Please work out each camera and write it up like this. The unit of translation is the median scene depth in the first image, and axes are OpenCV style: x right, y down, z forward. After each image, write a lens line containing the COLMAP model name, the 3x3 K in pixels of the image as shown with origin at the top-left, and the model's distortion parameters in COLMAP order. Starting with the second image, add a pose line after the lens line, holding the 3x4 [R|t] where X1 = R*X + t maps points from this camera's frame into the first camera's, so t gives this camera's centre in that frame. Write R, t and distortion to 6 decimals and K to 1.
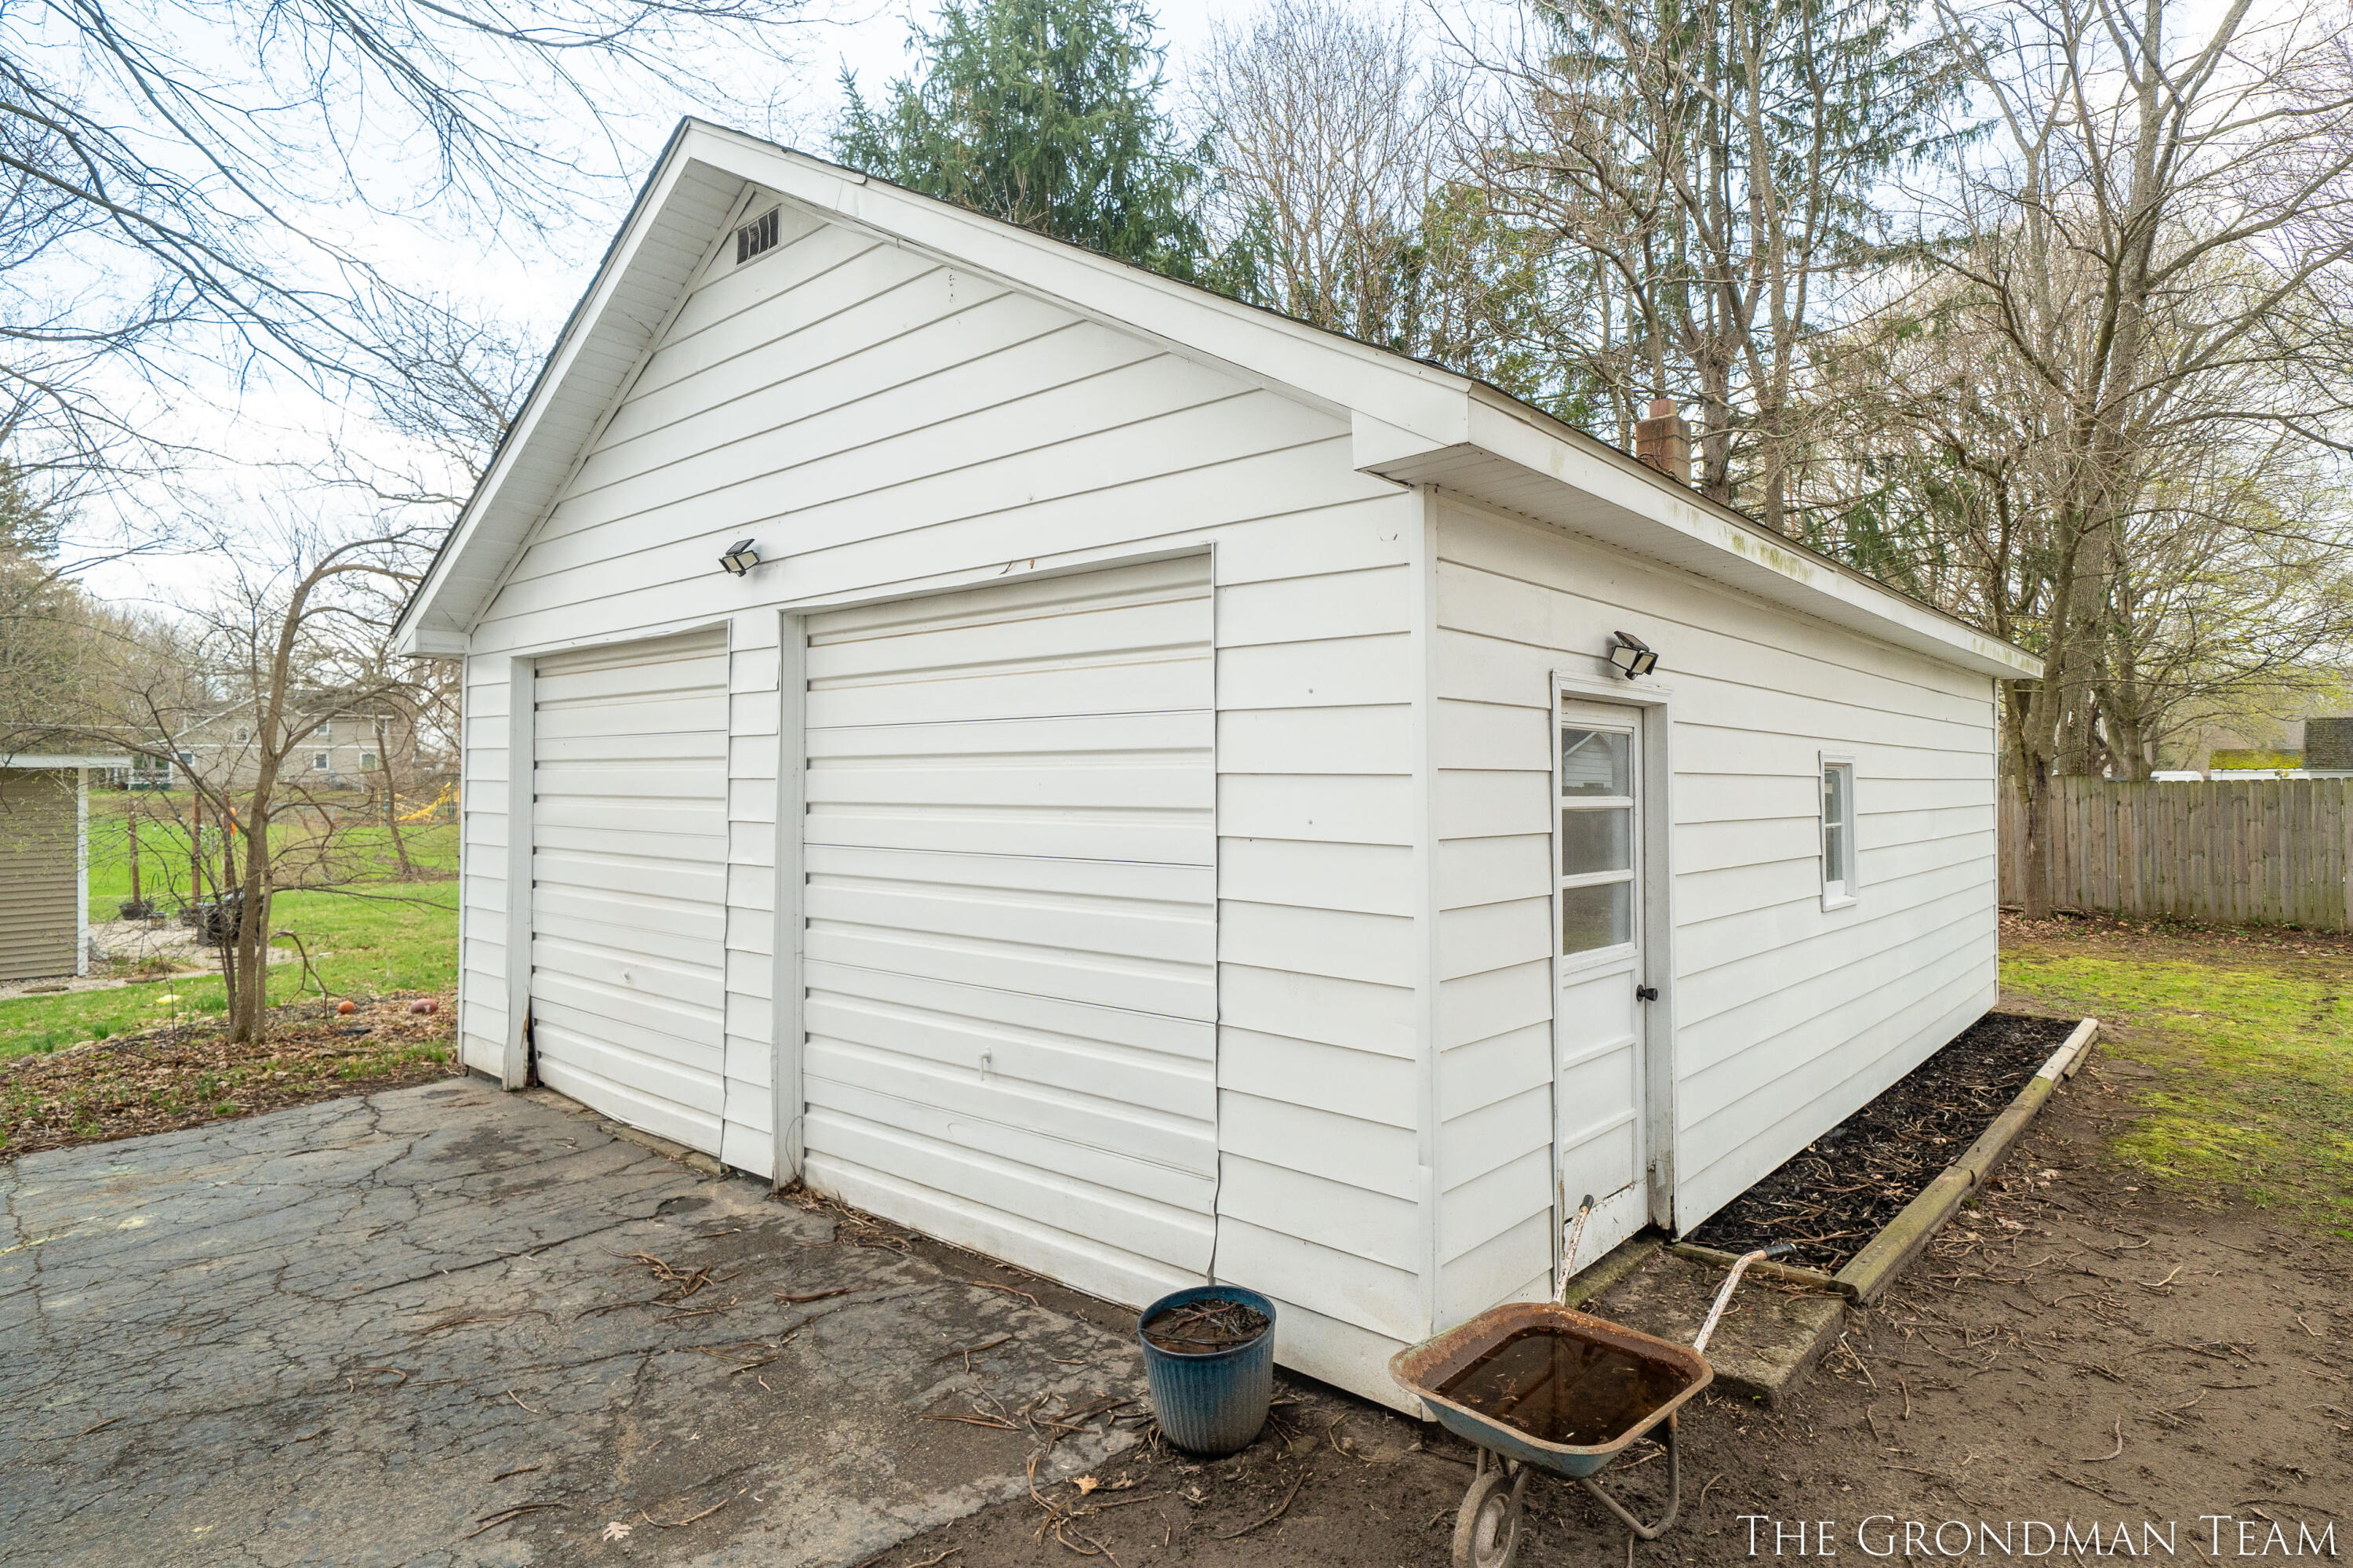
lens RADIAL K [[1260.2, 0, 1176.5], [0, 1260.2, 784.0], [0, 0, 1]] dist [0.029409, -0.000176]
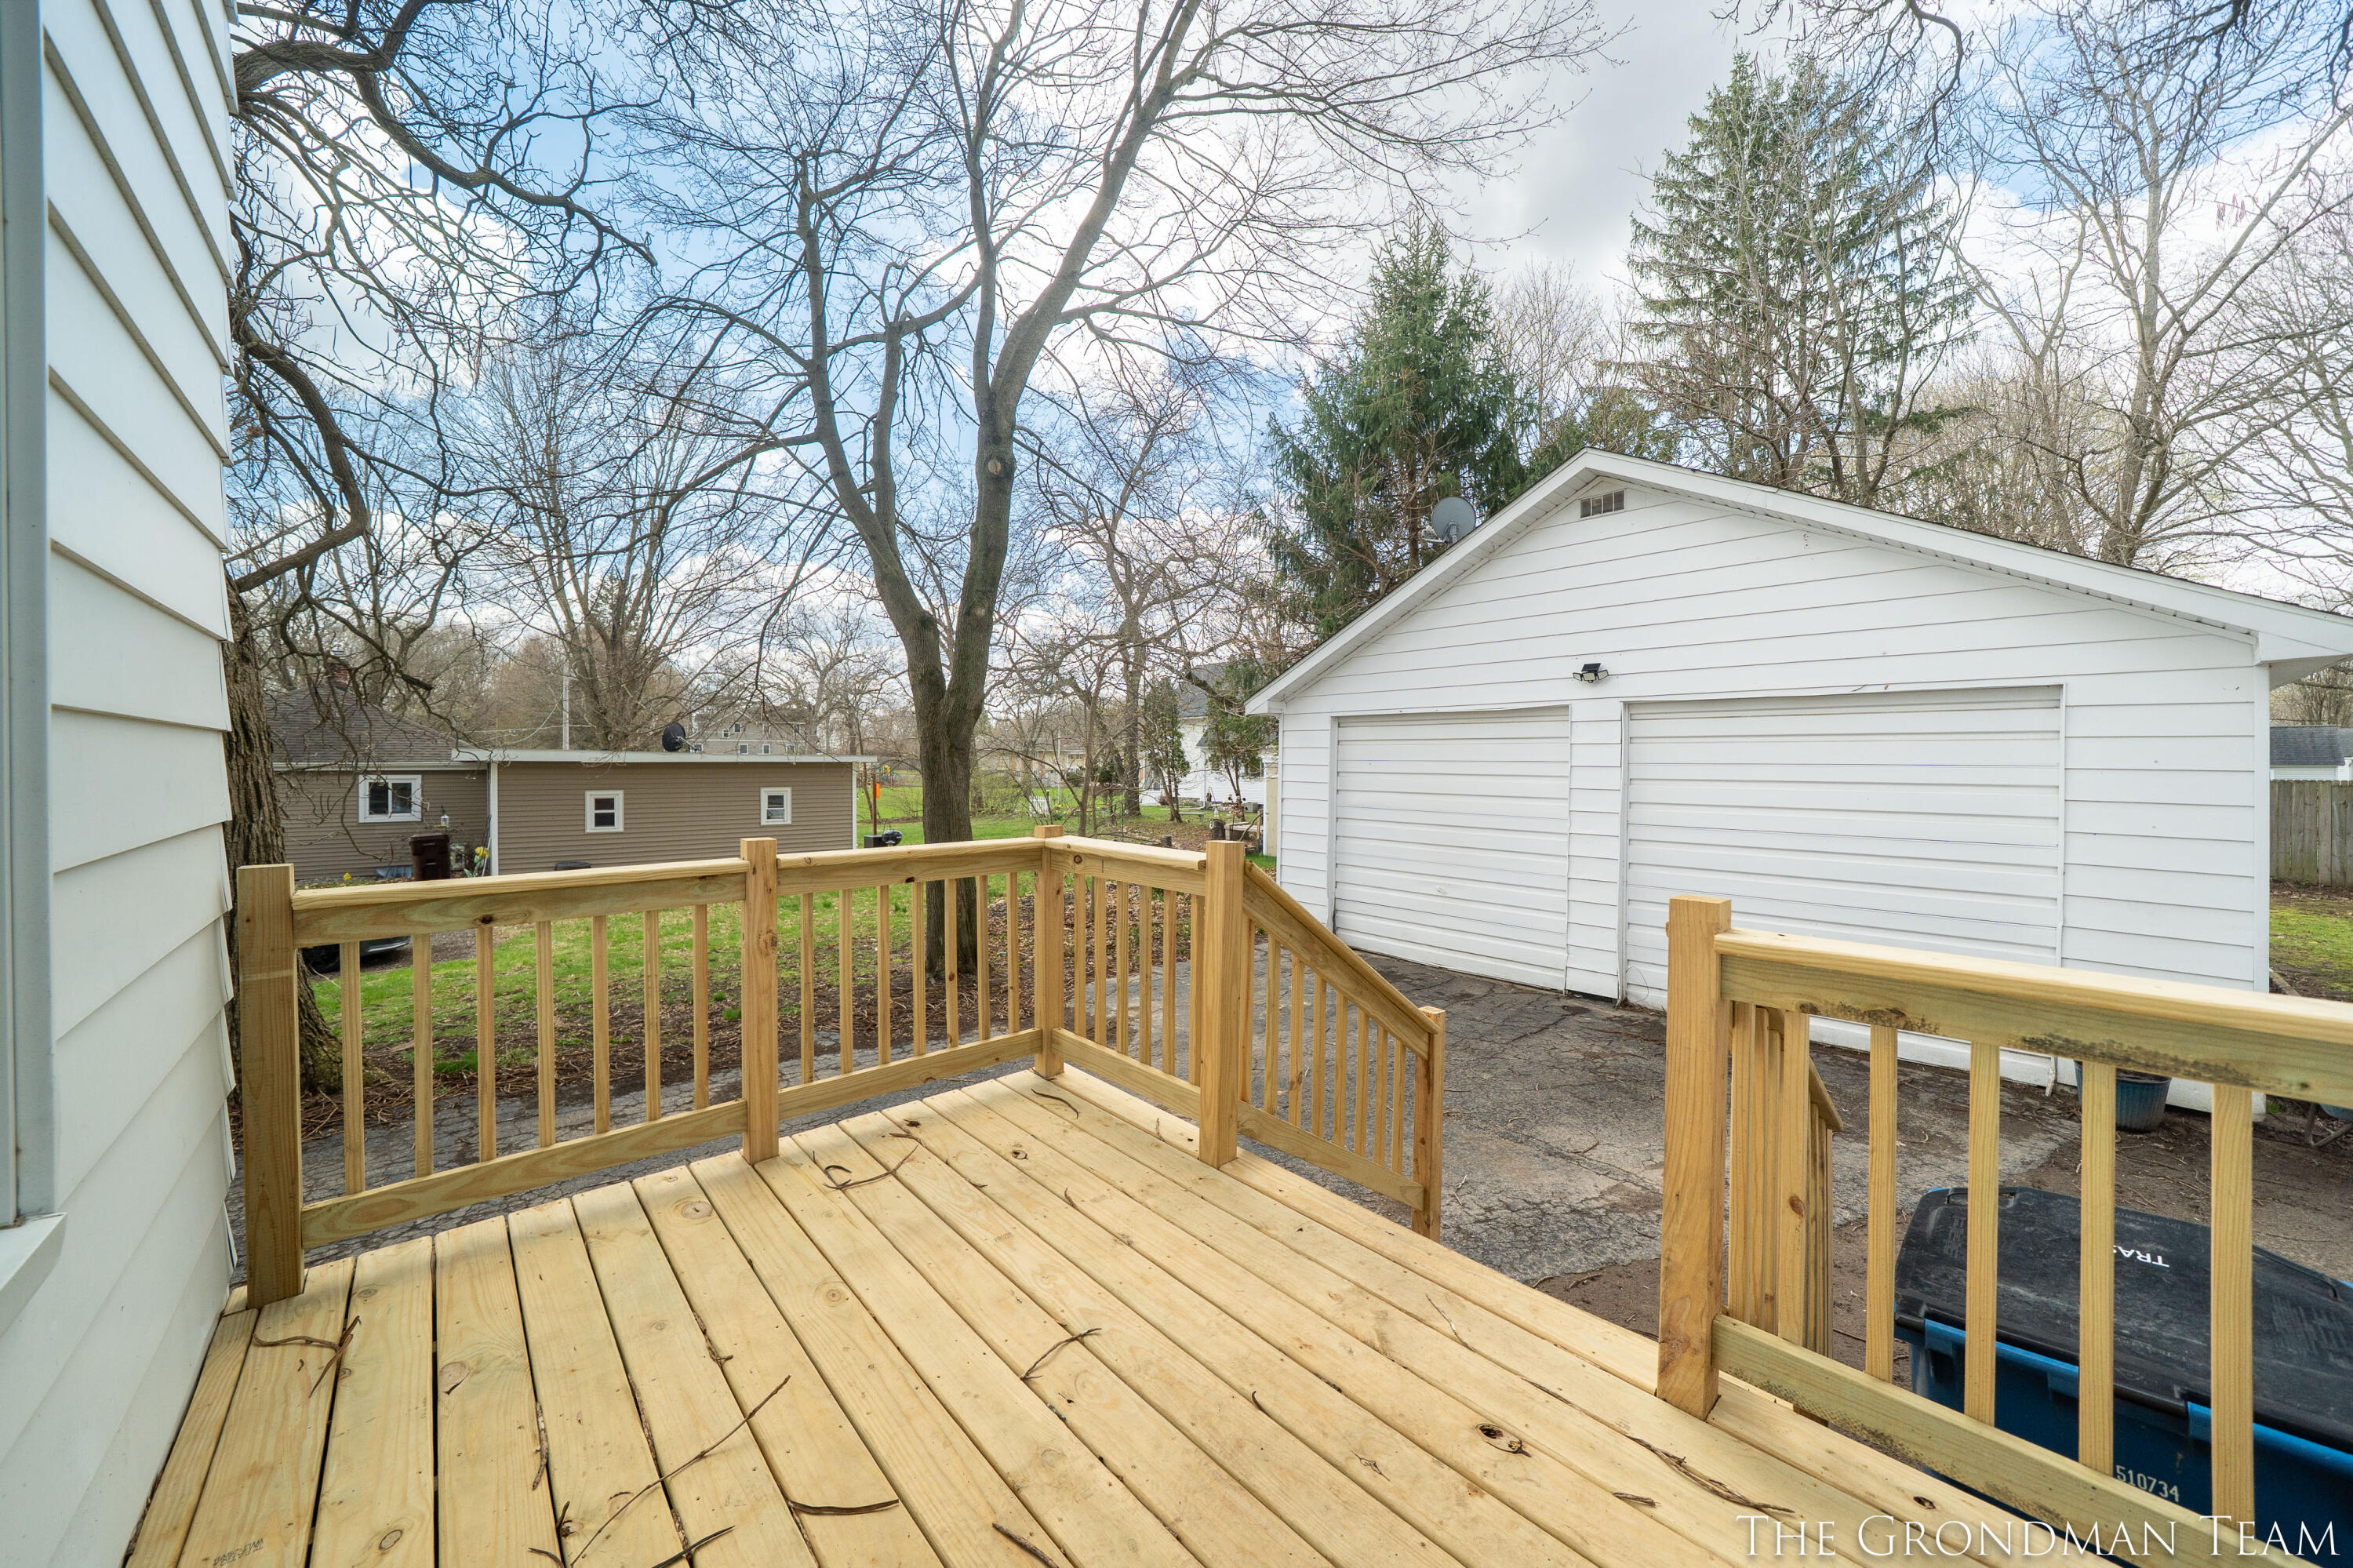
lens RADIAL K [[823.9, 0, 1176.5], [0, 823.9, 784.0], [0, 0, 1]] dist [0.000427, 0.000026]
pose [[0.993718, 0.011421, -0.111326, -0.865740], [-0.008938, 0.999701, 0.022781, -0.036887], [0.111553, -0.021643, 0.993523, -0.315103]]
